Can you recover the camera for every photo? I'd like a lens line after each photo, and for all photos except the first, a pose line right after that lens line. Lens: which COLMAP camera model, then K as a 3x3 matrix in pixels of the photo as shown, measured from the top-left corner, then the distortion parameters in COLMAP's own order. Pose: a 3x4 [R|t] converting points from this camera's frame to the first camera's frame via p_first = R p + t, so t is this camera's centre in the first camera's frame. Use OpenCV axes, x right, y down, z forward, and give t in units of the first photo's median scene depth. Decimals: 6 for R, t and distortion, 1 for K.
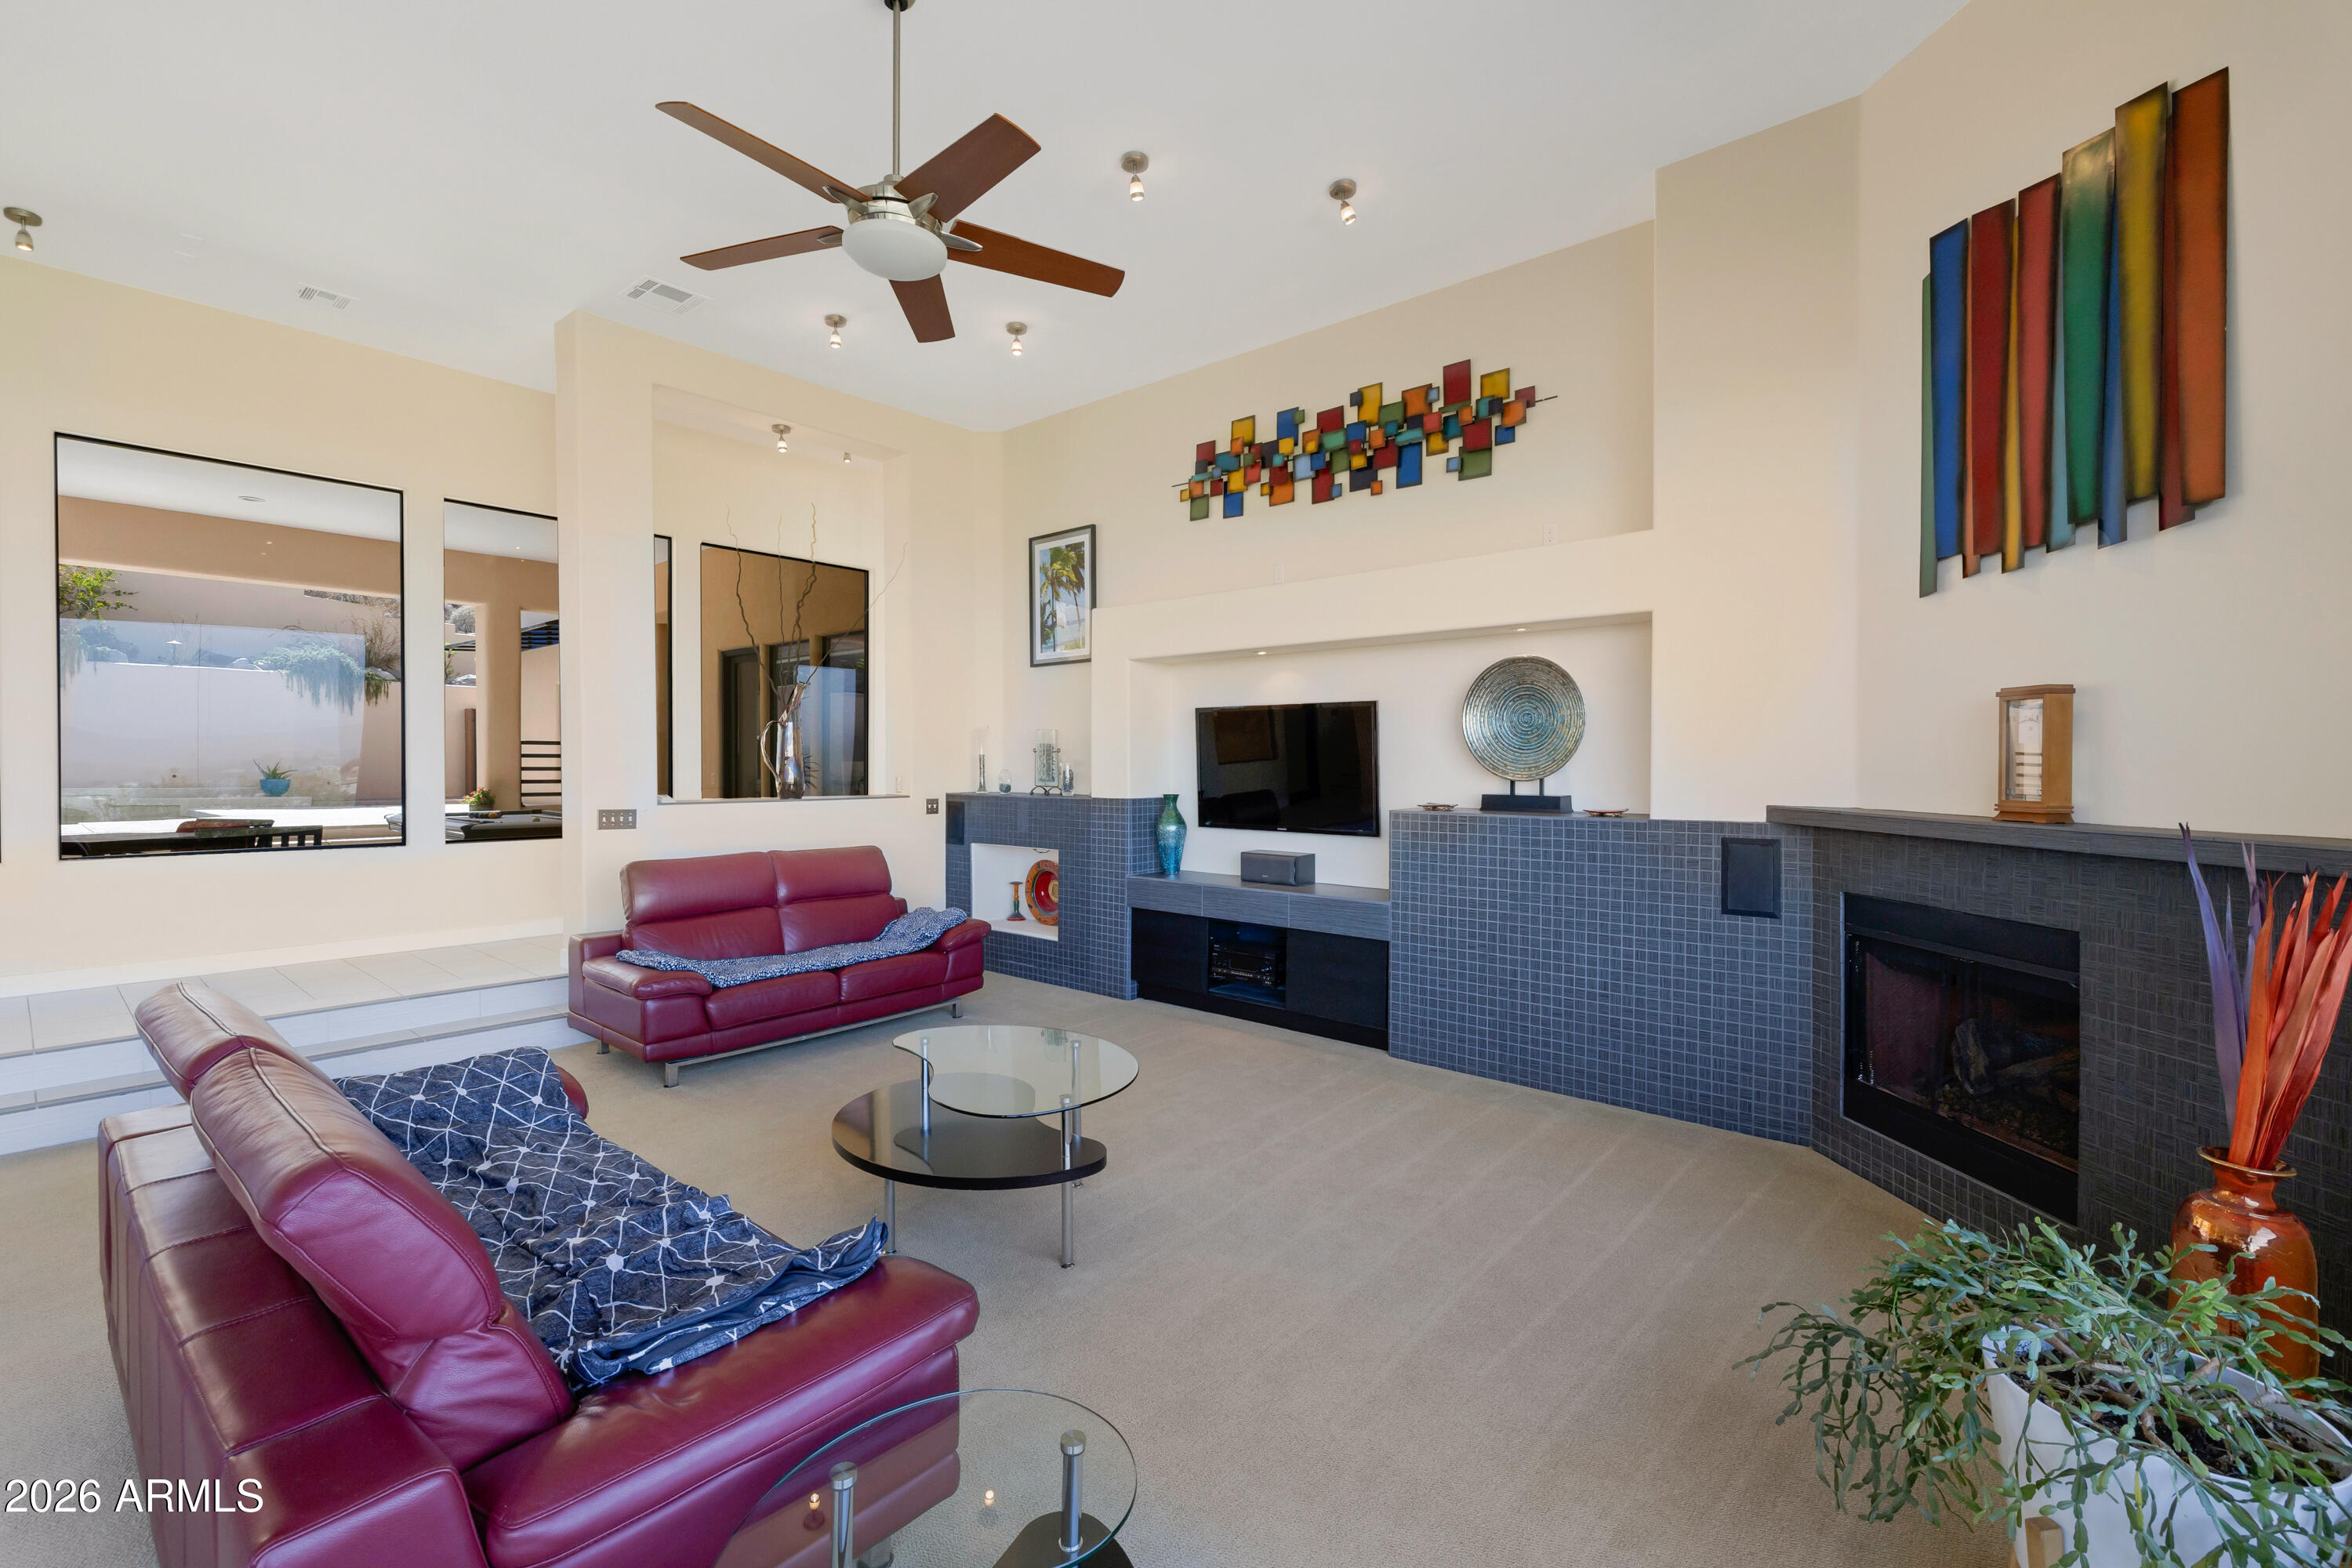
lens RADIAL K [[1007.0, 0, 1171.8], [0, 1007.0, 775.0], [0, 0, 1]] dist [0.012713, -0.000476]
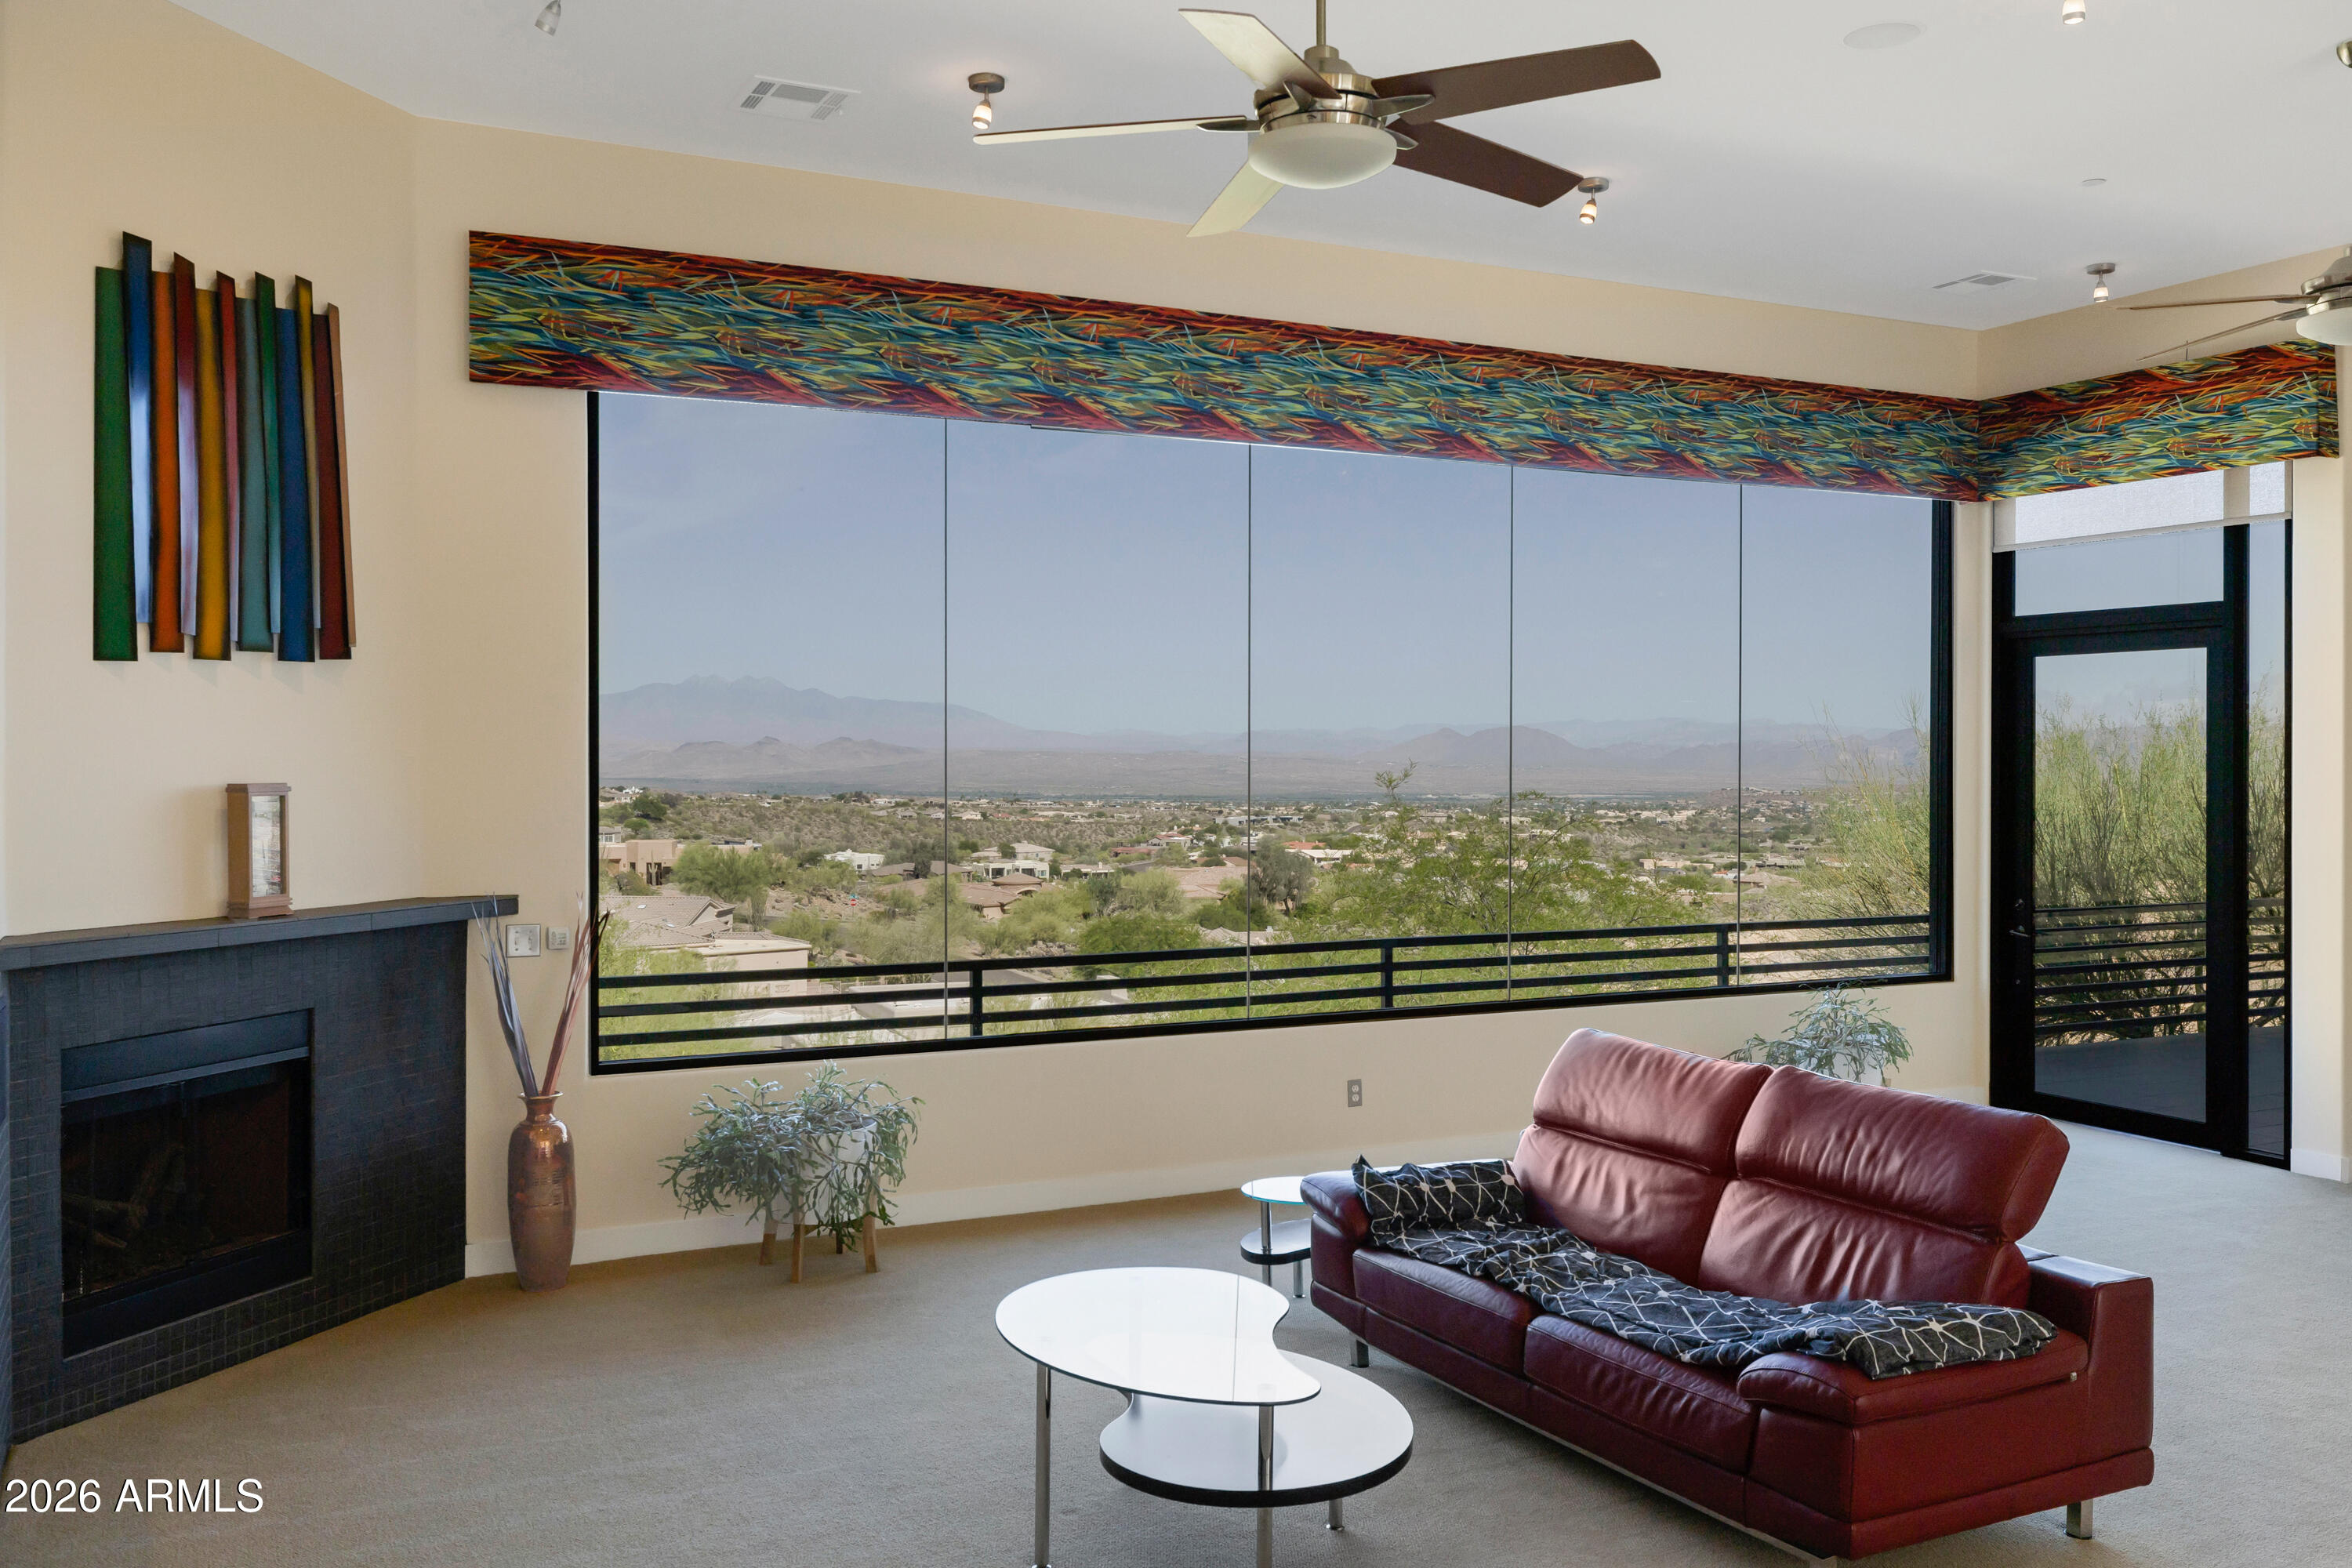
lens RADIAL K [[1644.9, 0, 1152.3], [0, 1644.9, 851.7], [0, 0, 1]] dist [0.003543, 0.000866]
pose [[-0.907333, 0.014440, 0.420164, -0.335738], [0.028897, 0.999188, 0.028063, -0.018868], [-0.419418, 0.037604, -0.907014, 1.110341]]
